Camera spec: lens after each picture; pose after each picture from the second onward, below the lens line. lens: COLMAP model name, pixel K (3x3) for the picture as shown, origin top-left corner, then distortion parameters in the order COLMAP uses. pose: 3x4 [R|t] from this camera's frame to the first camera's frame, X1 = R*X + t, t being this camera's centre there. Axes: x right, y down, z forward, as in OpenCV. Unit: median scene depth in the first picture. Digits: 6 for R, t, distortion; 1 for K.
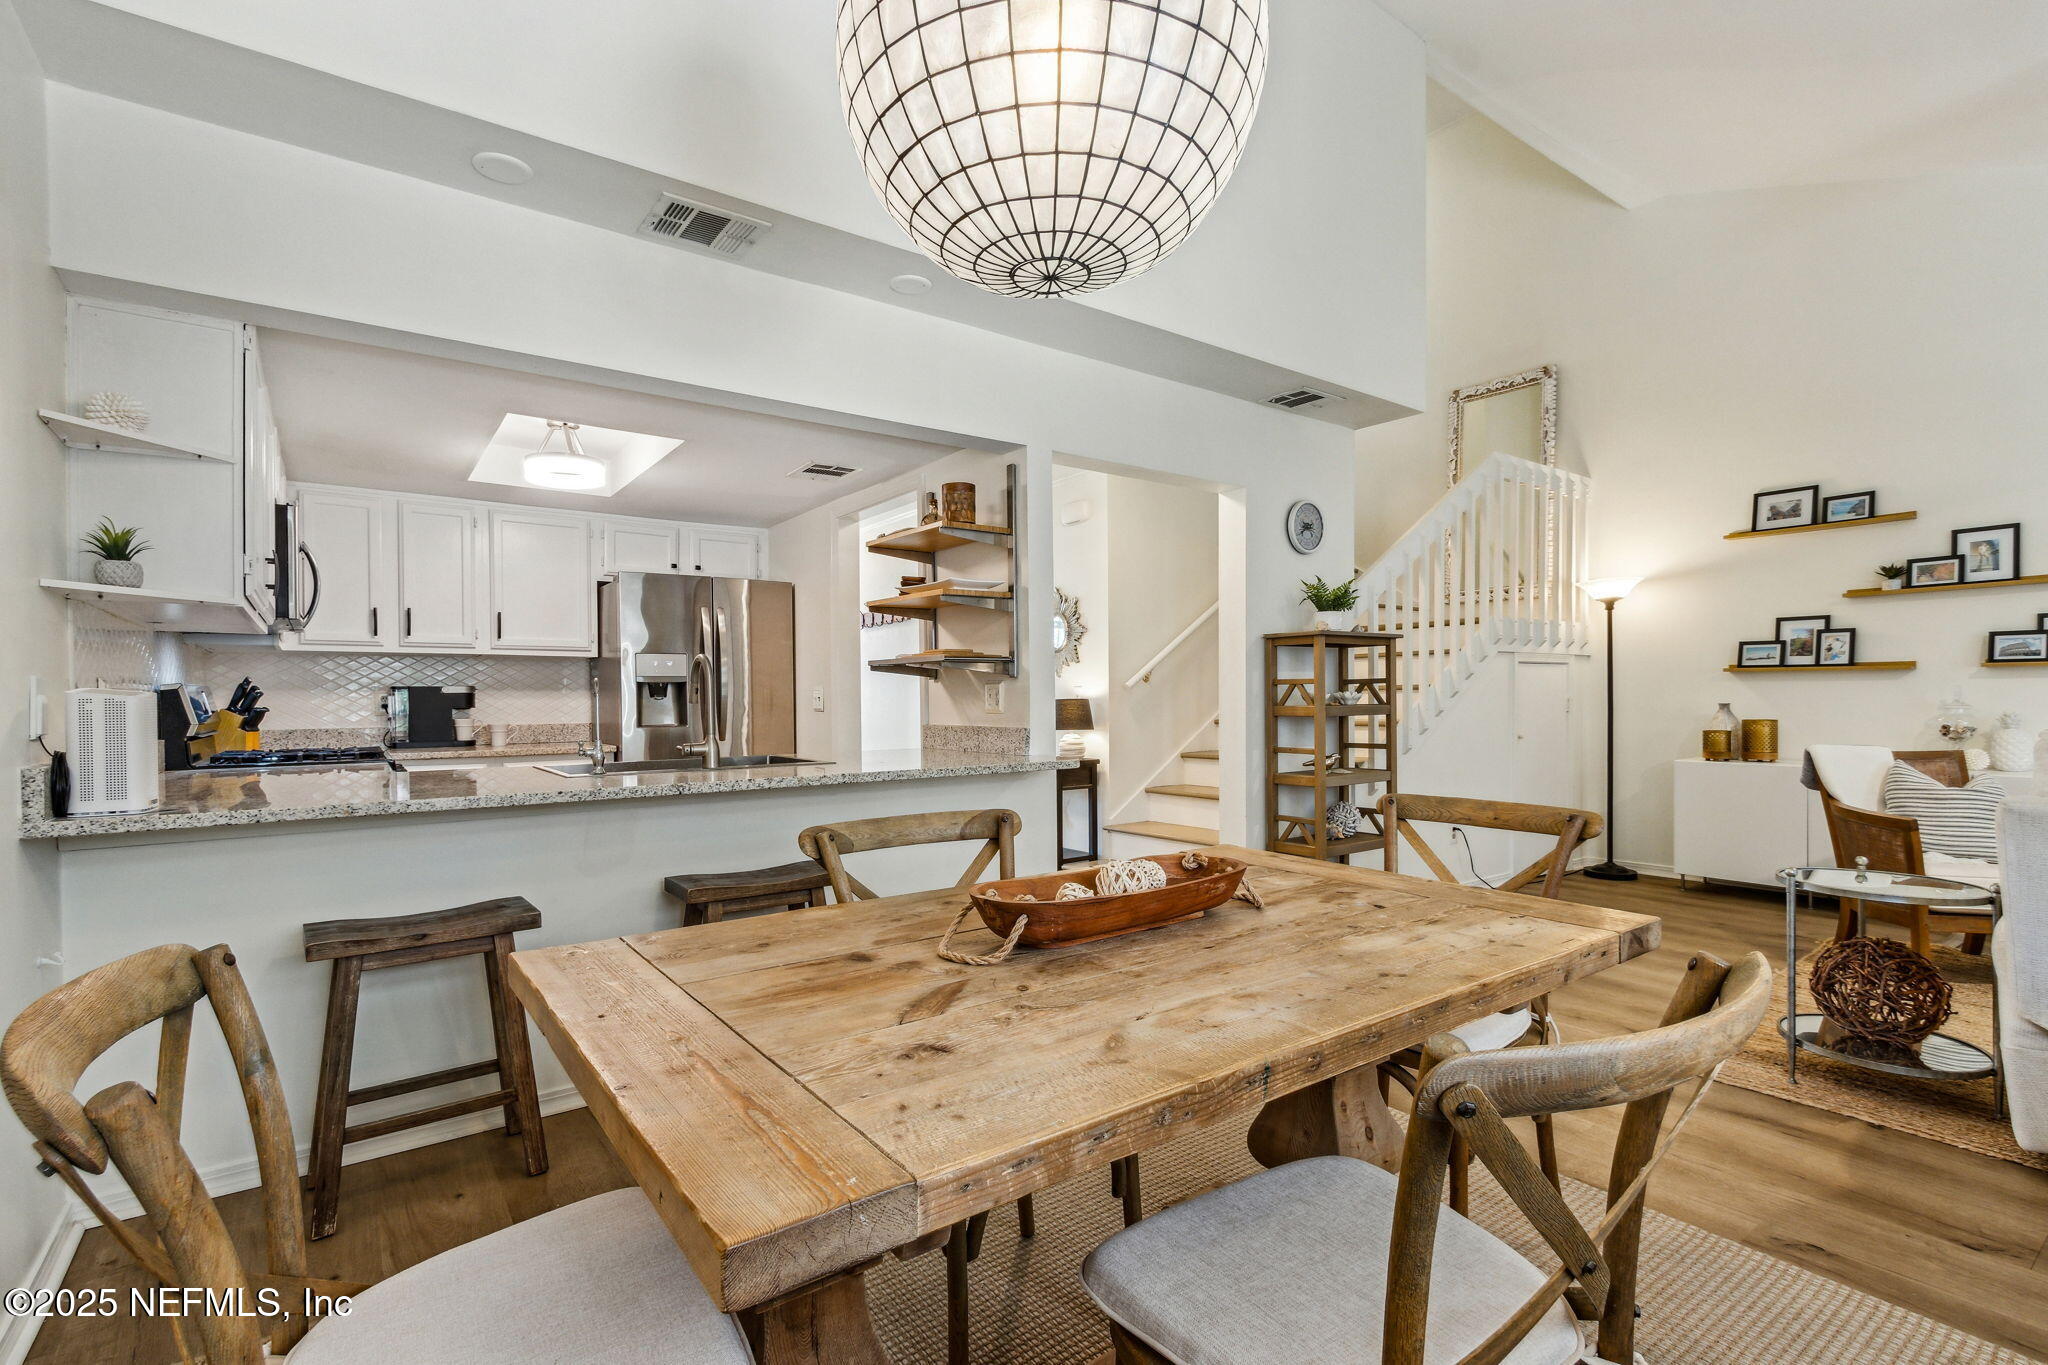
lens RADIAL K [[947.2, 0, 1019.4], [0, 947.2, 701.4], [0, 0, 1]] dist [0.006064, -0.001963]
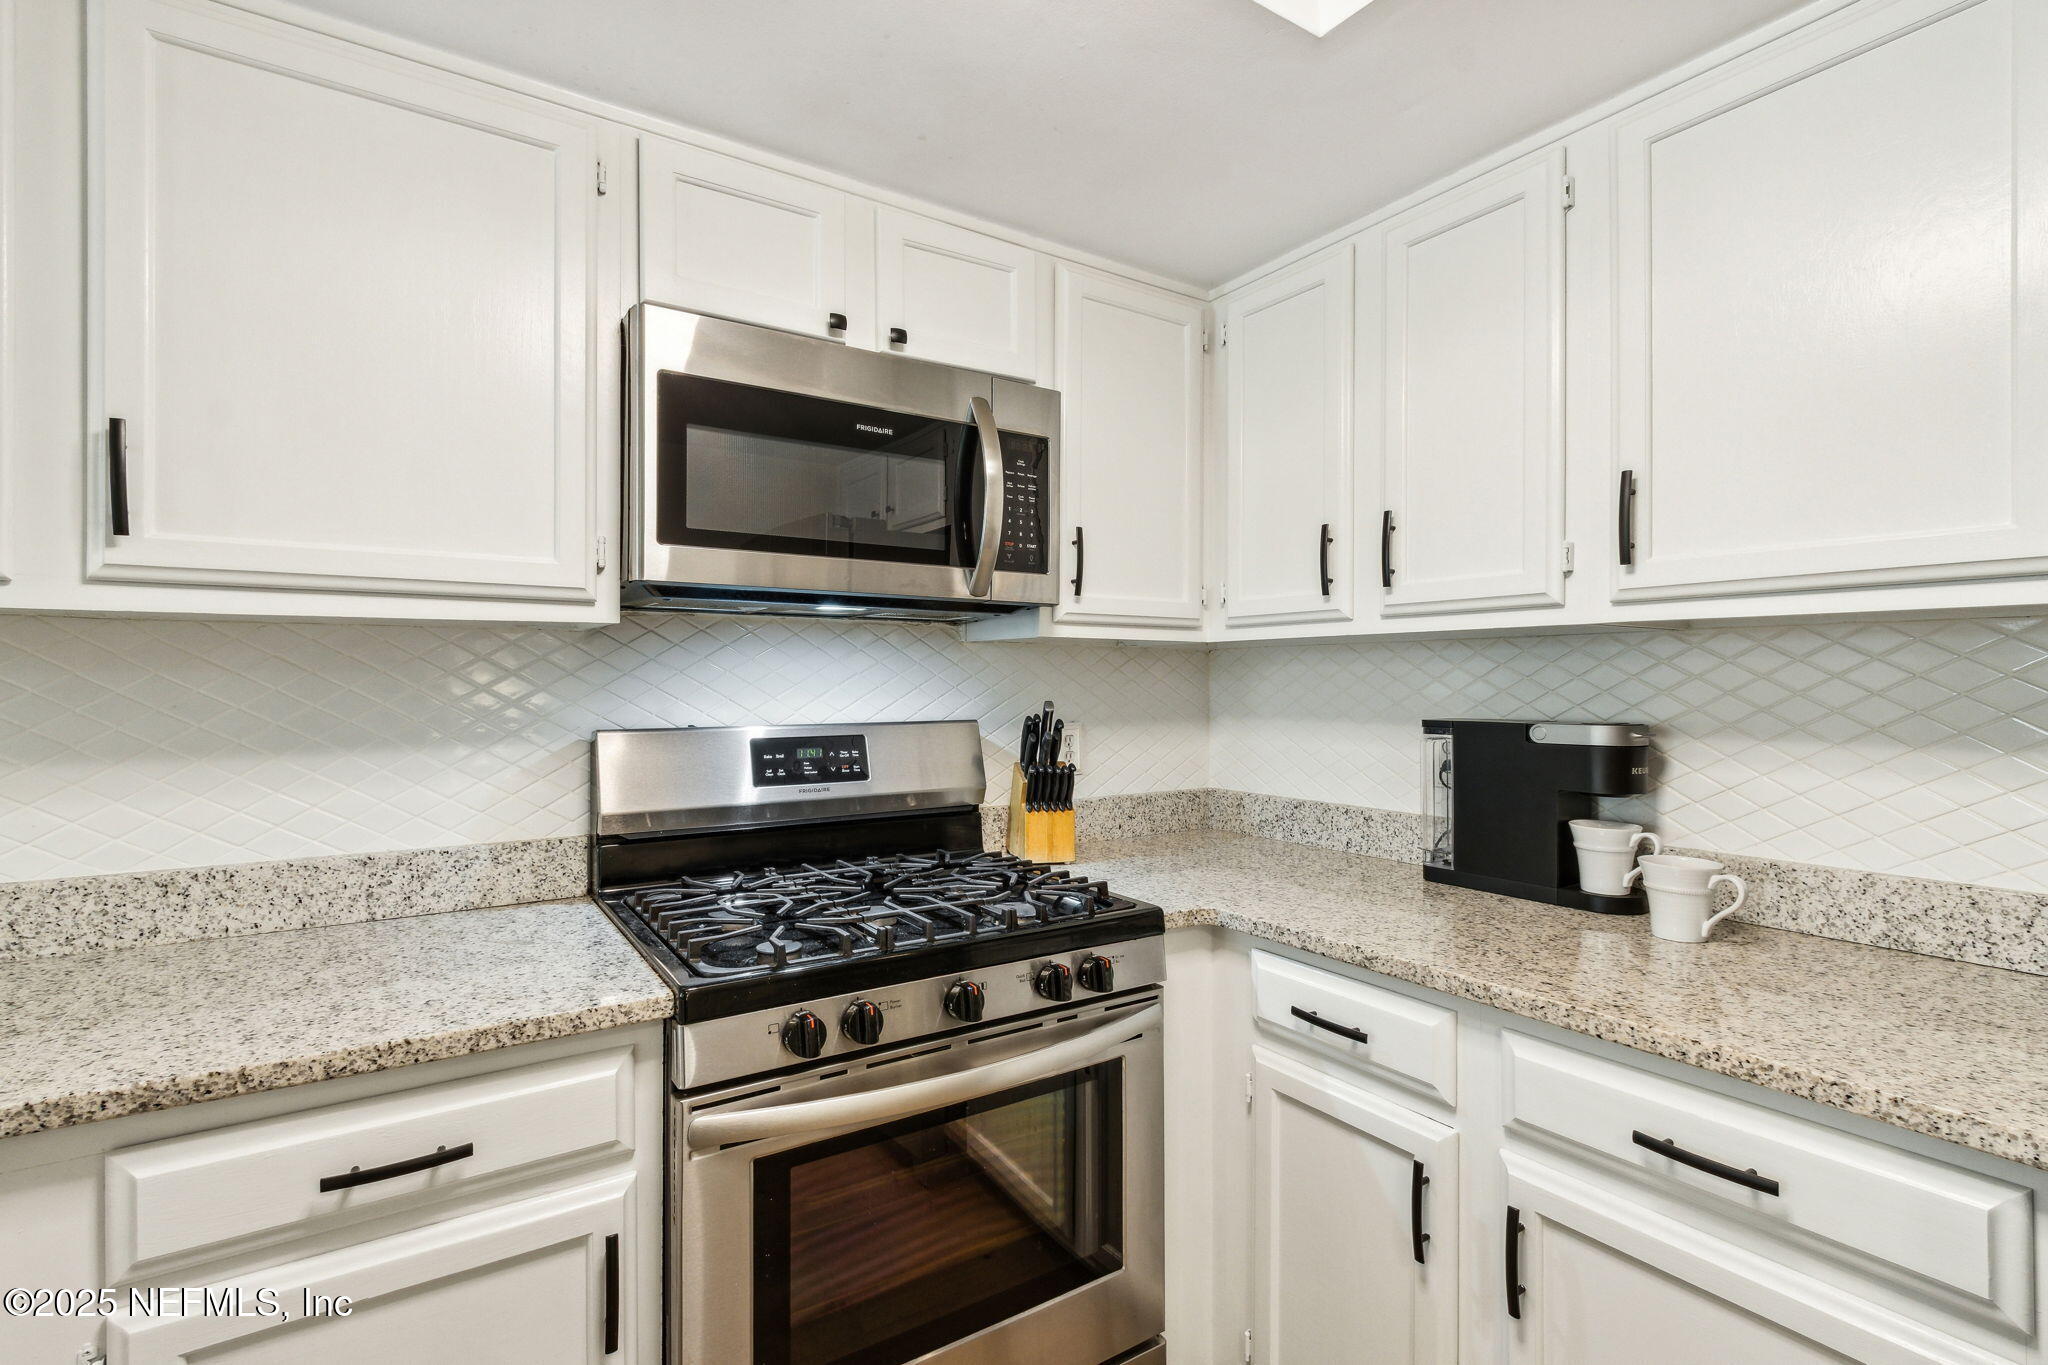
lens RADIAL K [[947.2, 0, 1018.7], [0, 947.2, 682.6], [0, 0, 1]] dist [0.006064, -0.001963]
pose [[-0.039141, -0.003036, -0.999229, -0.259592], [-0.011247, 0.999933, -0.002598, -0.027999], [0.999170, 0.011137, -0.039173, 0.829212]]
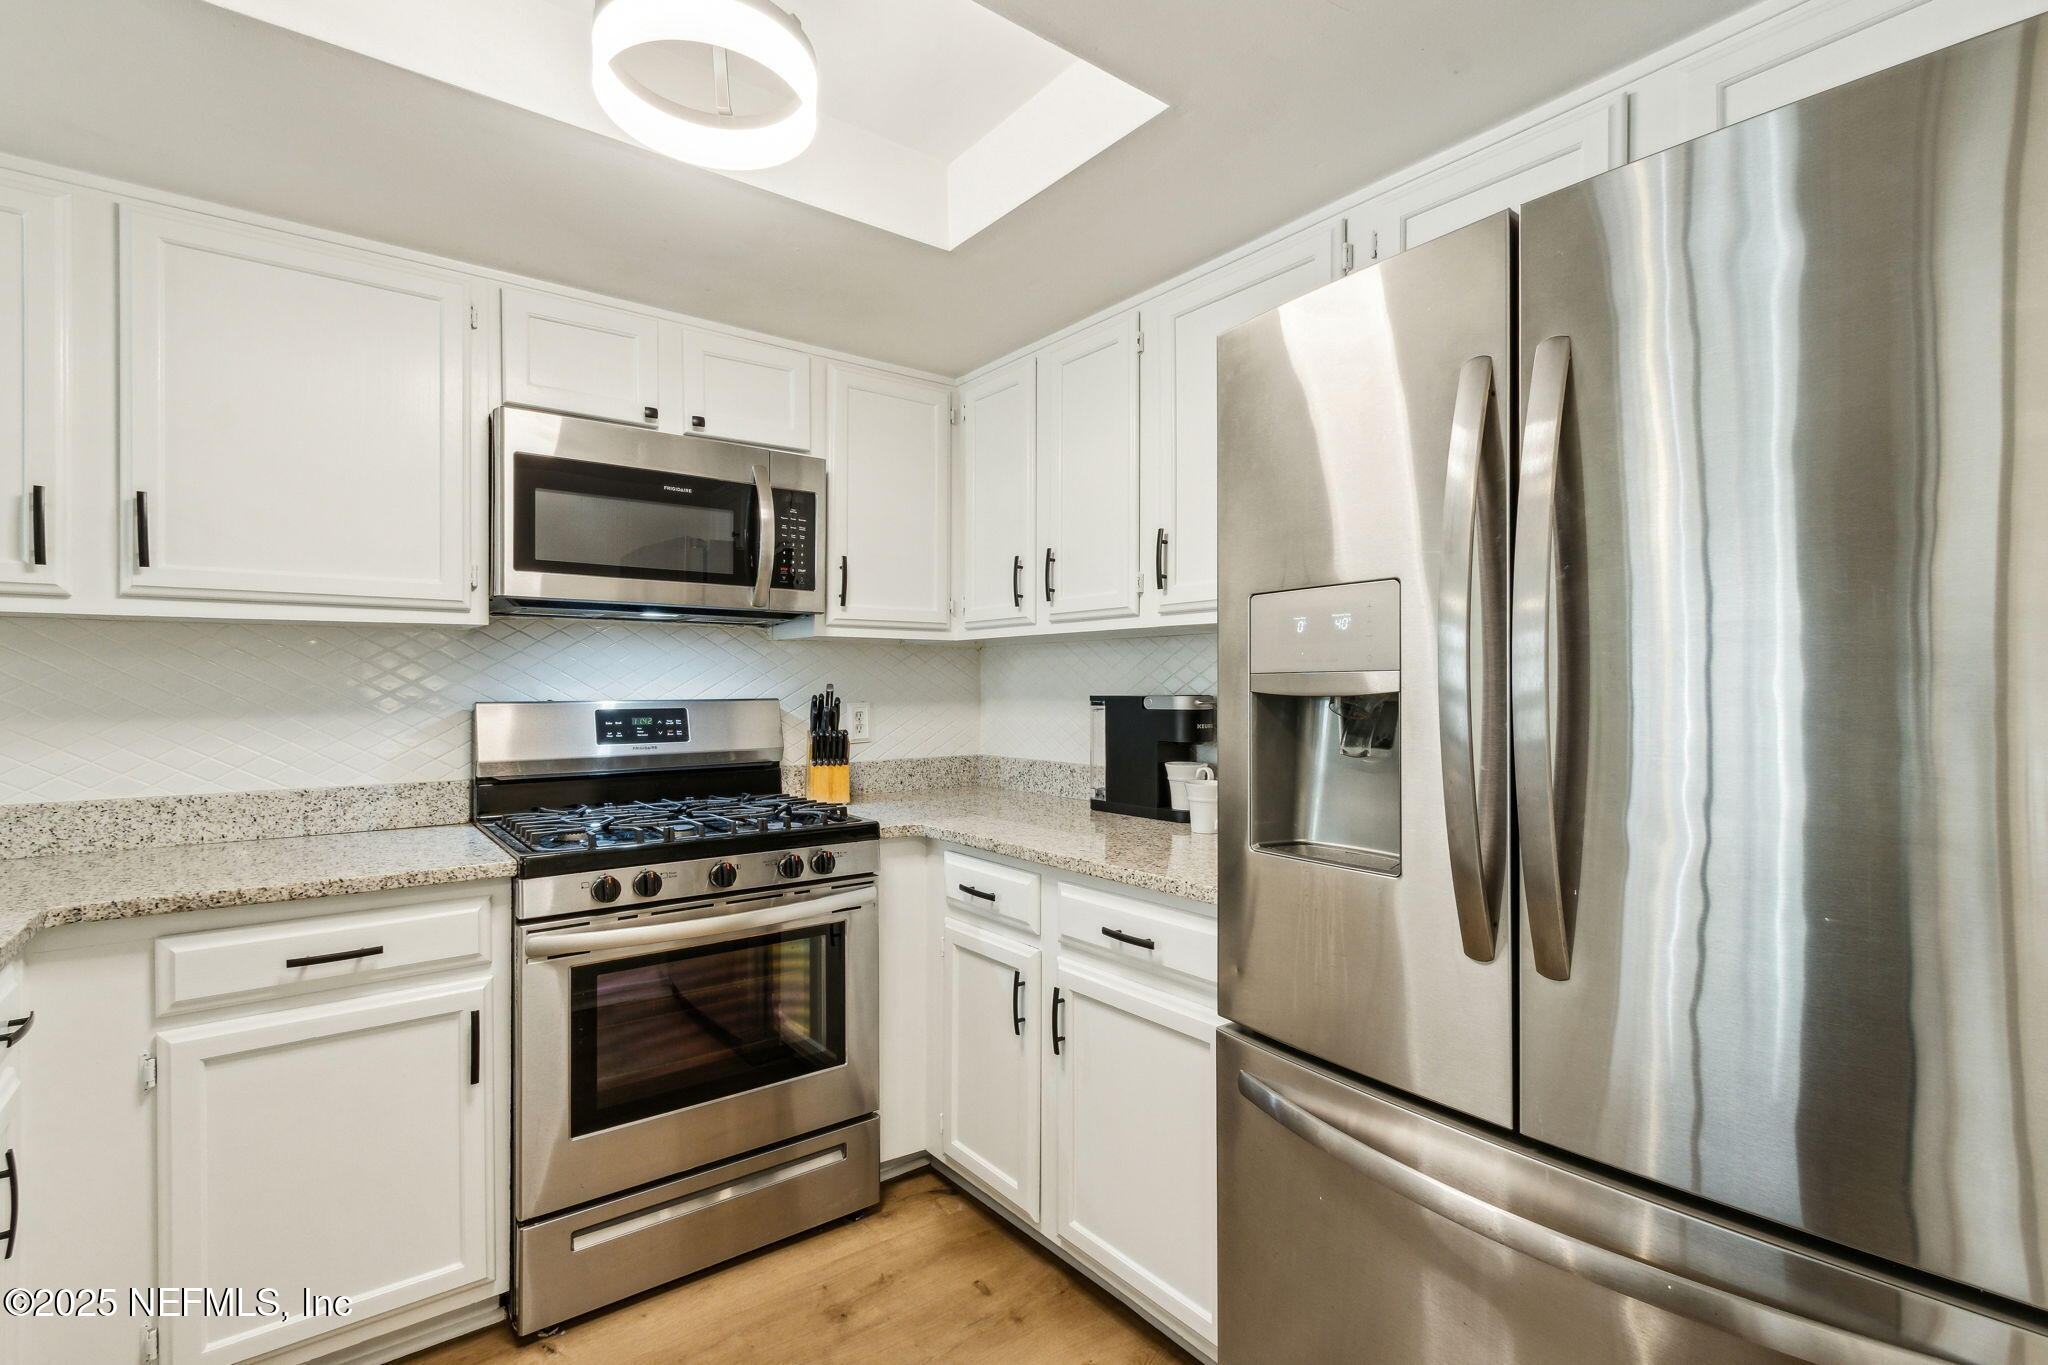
lens RADIAL K [[947.2, 0, 1023.0], [0, 947.2, 689.0], [0, 0, 1]] dist [0.006064, -0.001963]
pose [[0.032966, -0.000288, -0.999456, -0.114809], [-0.009663, 0.999953, -0.000606, -0.019085], [0.999410, 0.009678, 0.032962, 0.920085]]
